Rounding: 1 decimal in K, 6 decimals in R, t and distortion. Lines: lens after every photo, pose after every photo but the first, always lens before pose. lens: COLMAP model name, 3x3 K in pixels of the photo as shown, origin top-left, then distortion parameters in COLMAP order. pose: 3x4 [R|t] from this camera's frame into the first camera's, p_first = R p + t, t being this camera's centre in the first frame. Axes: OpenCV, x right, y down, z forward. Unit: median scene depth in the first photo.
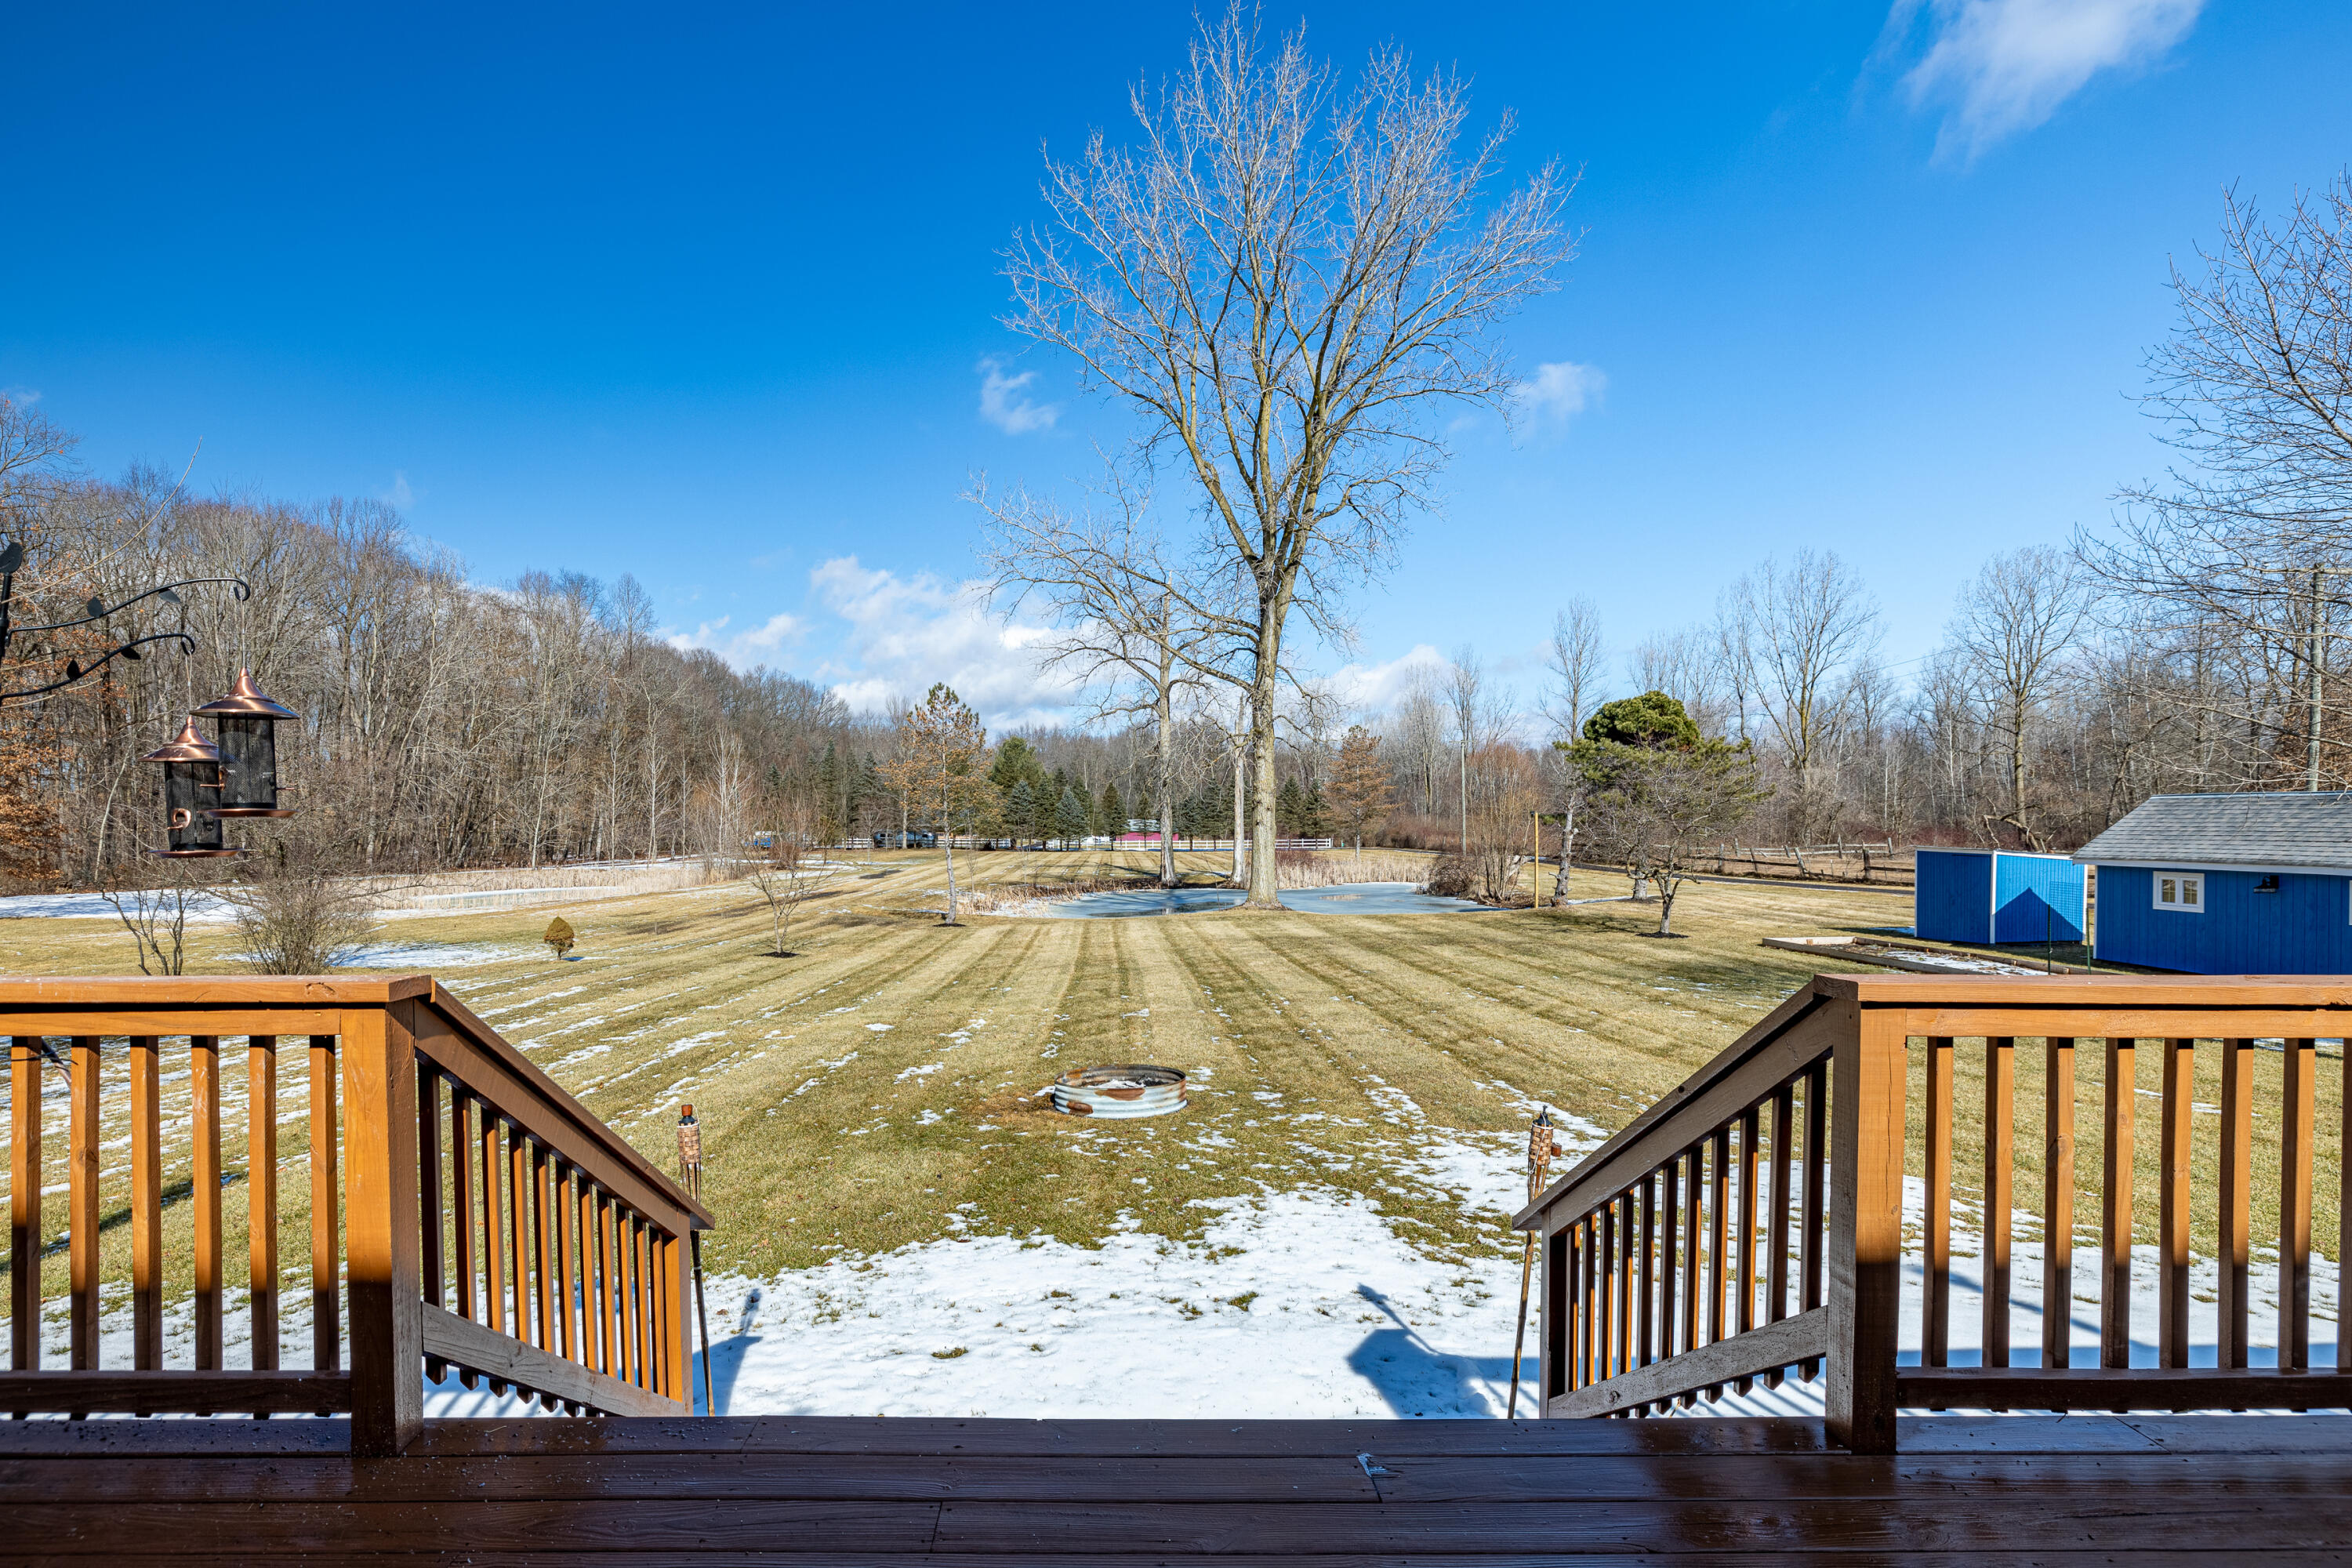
lens RADIAL K [[1126.9, 0, 1123.1], [0, 1126.9, 852.4], [0, 0, 1]] dist [0.004649, -0.000959]
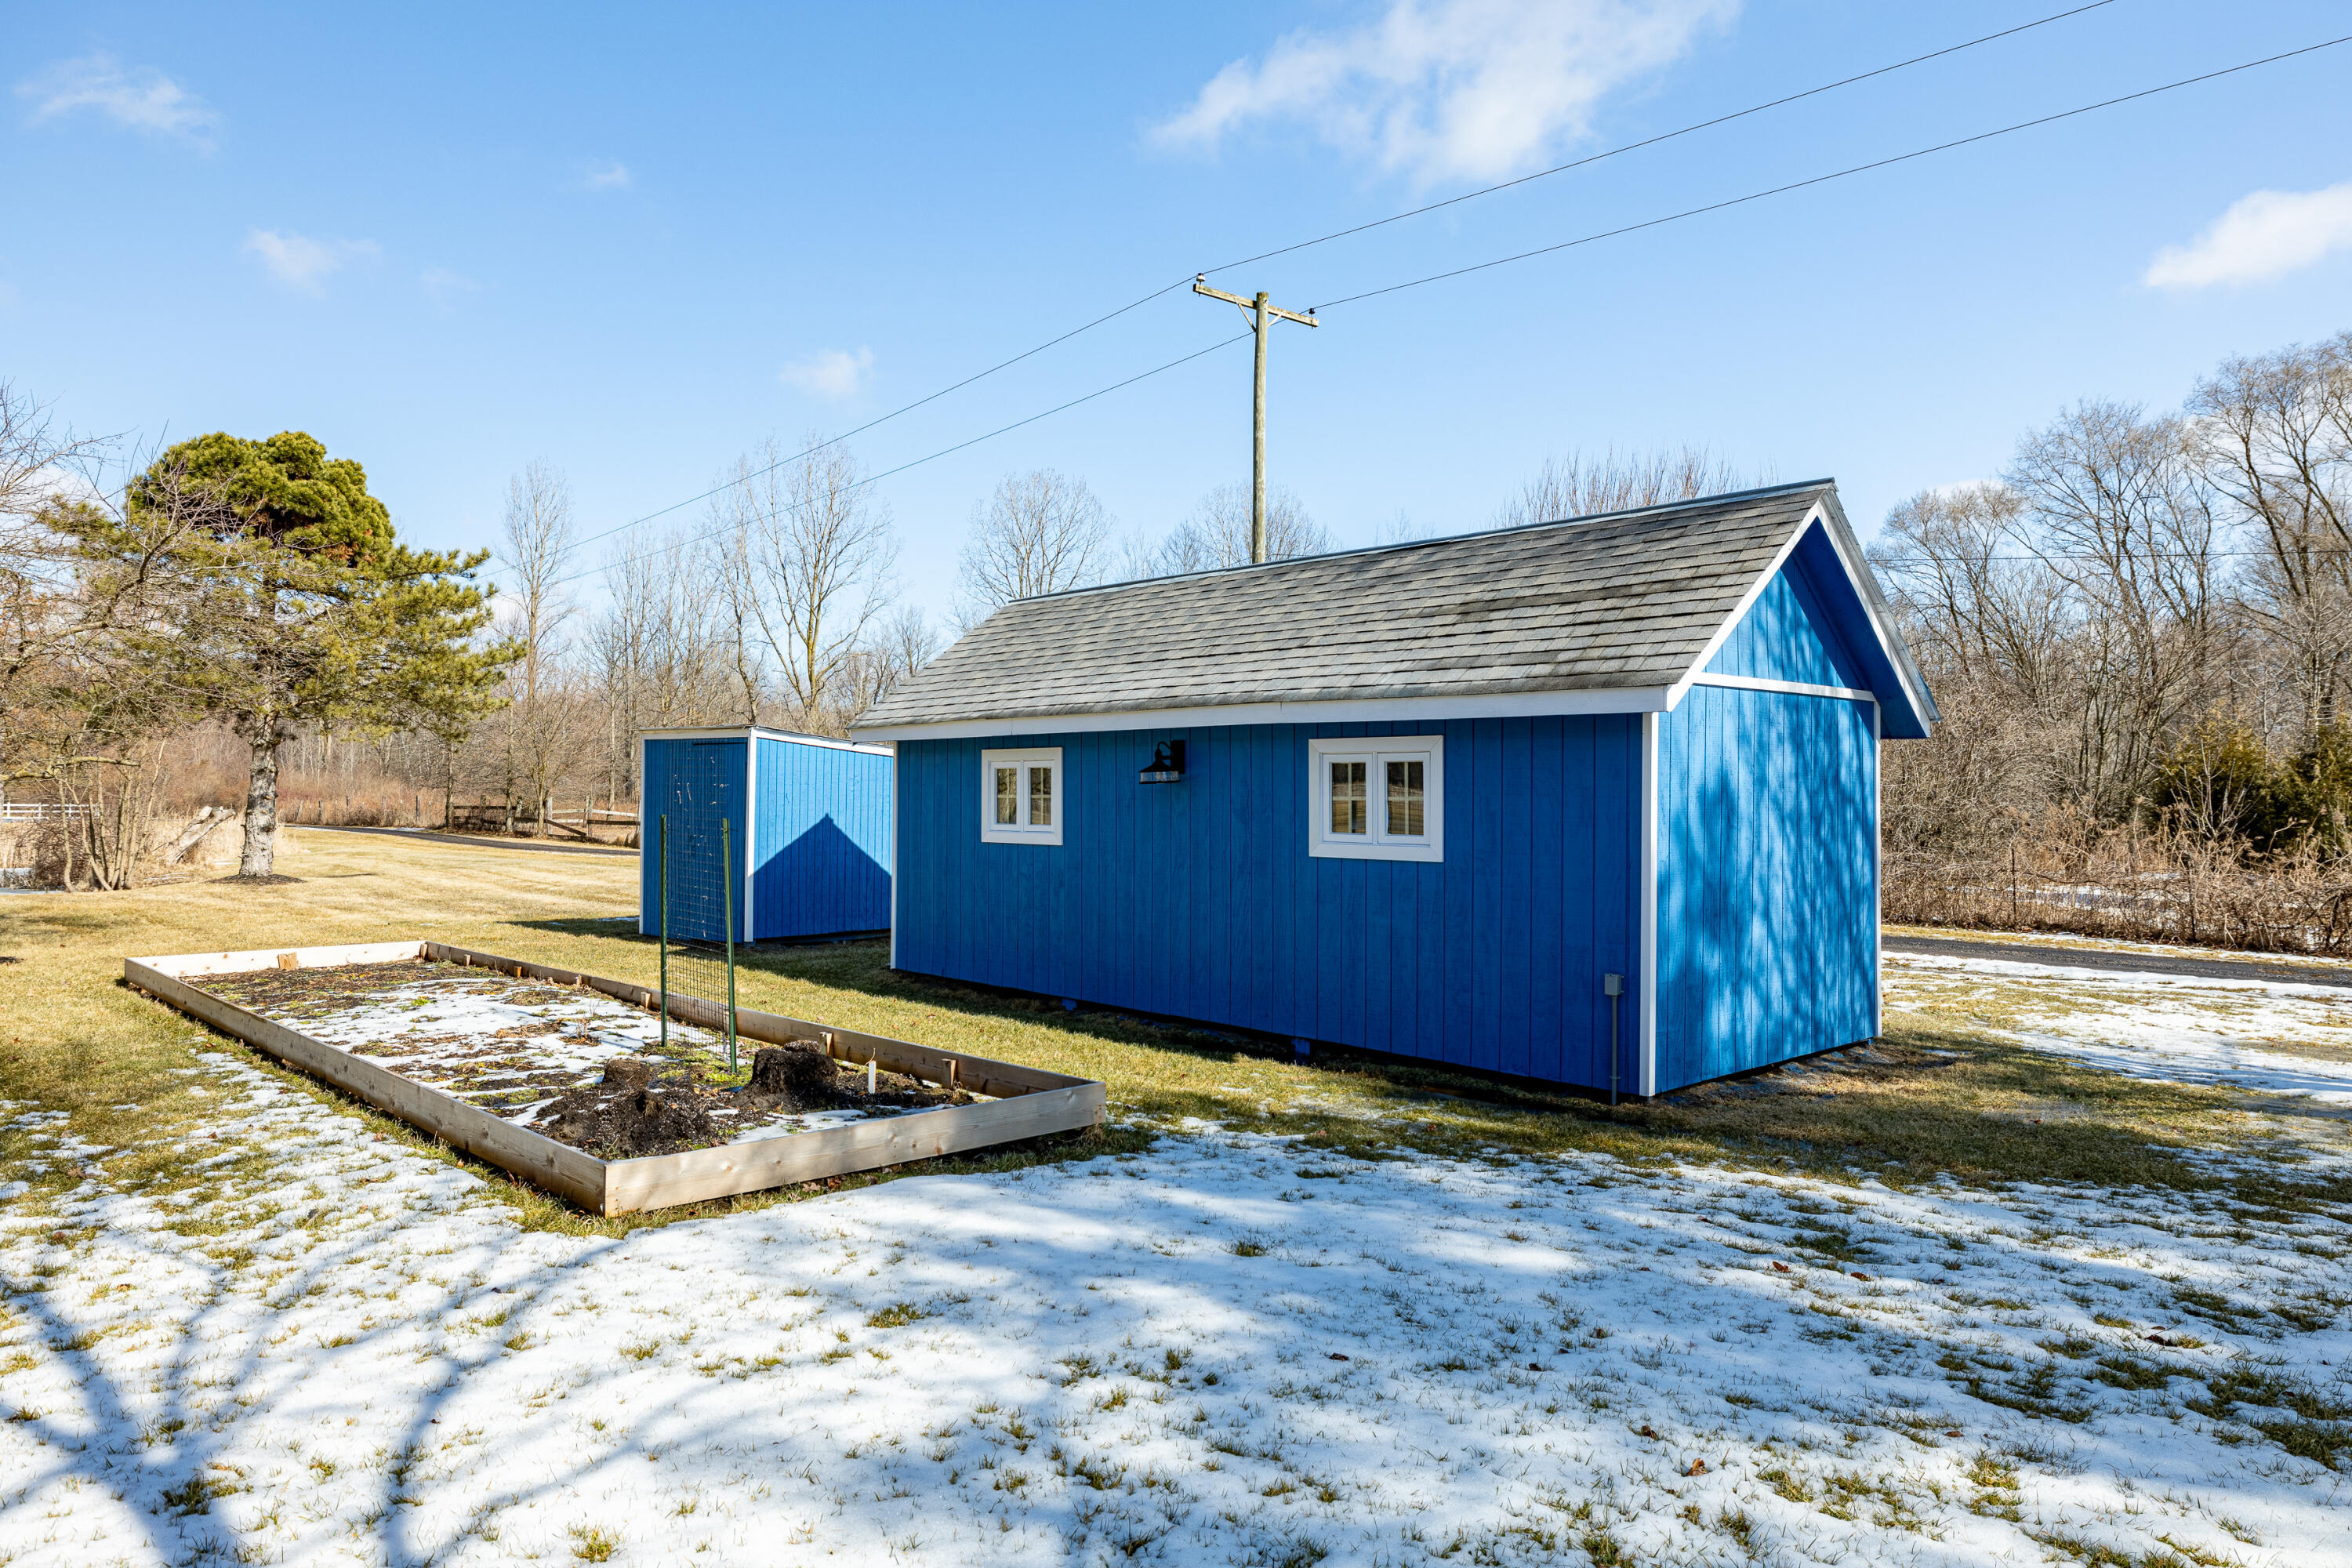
lens RADIAL K [[1505.3, 0, 1157.6], [0, 1505.3, 785.5], [0, 0, 1]] dist [-0.005261, -0.000563]
pose [[0.741072, 0.020538, 0.671111, 0.234495], [0.002861, 0.999426, -0.033745, 0.019158], [-0.671419, 0.026927, 0.740589, 0.218707]]
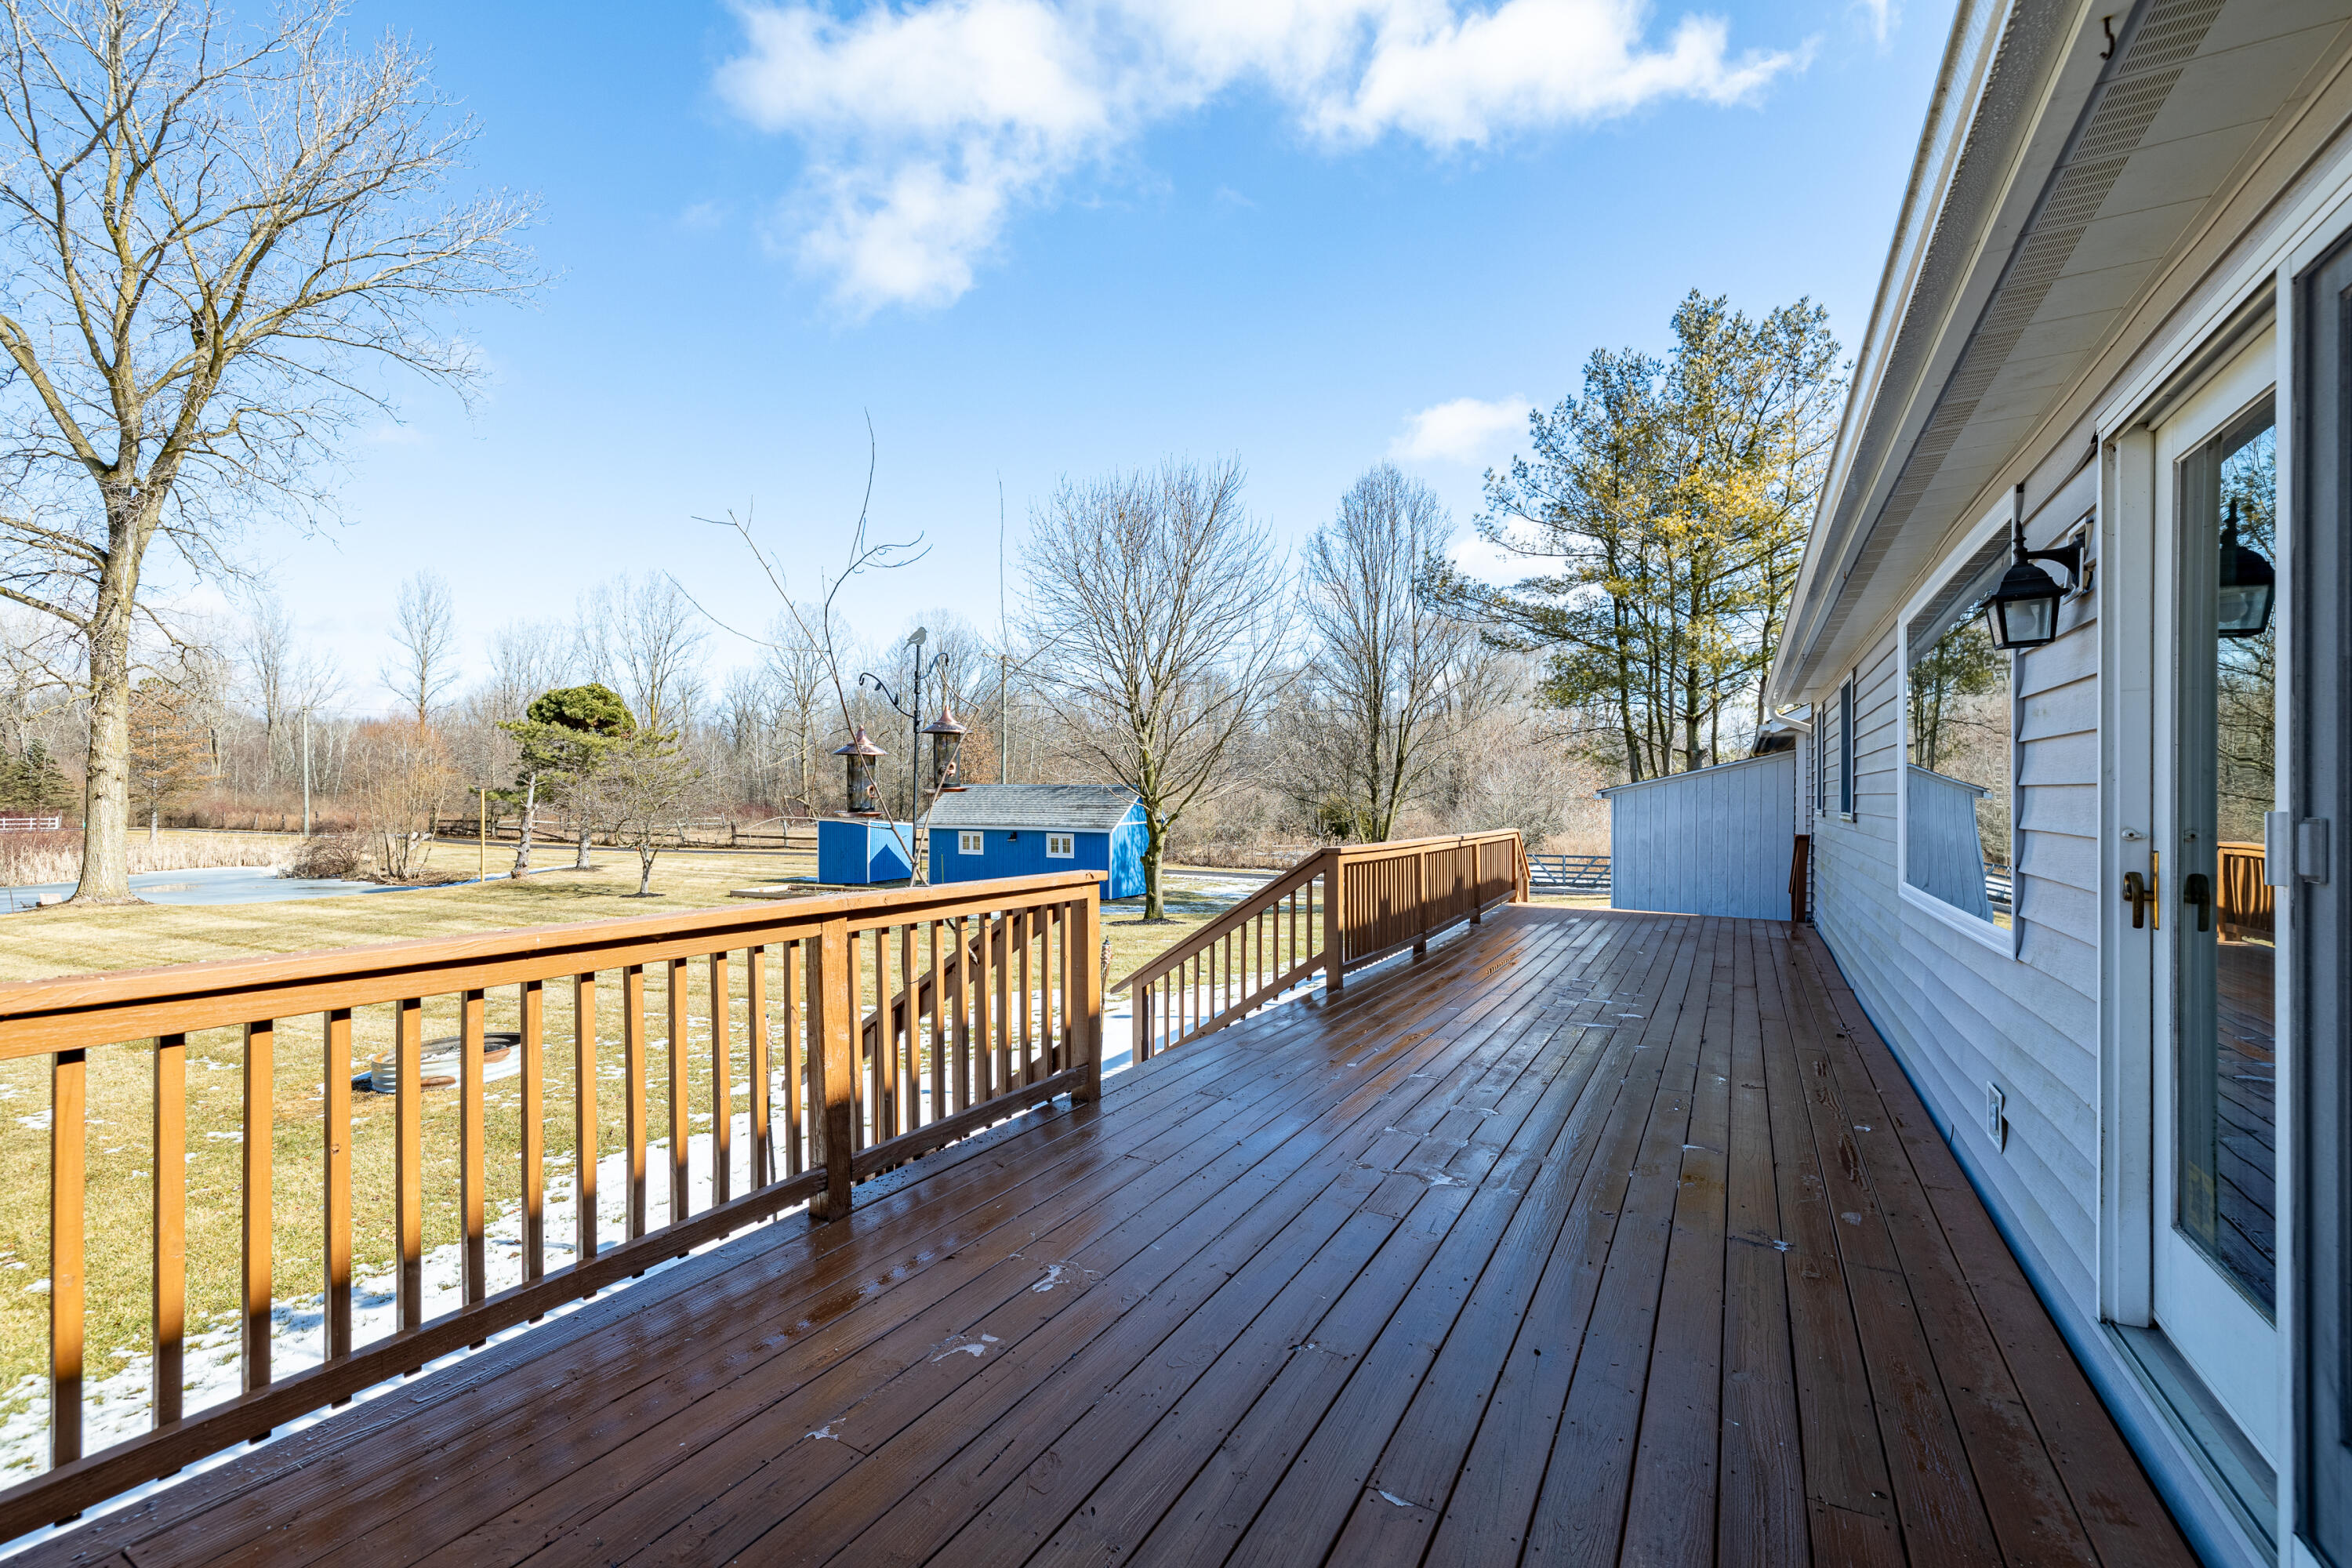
lens RADIAL K [[999.8, 0, 1184.0], [0, 999.8, 799.9], [0, 0, 1]] dist [-0.010190, -0.000333]
pose [[0.495075, 0.006550, 0.868825, -0.076476], [0.016512, 0.999720, -0.016945, 0.000565], [-0.868693, 0.022735, 0.494828, -0.003299]]
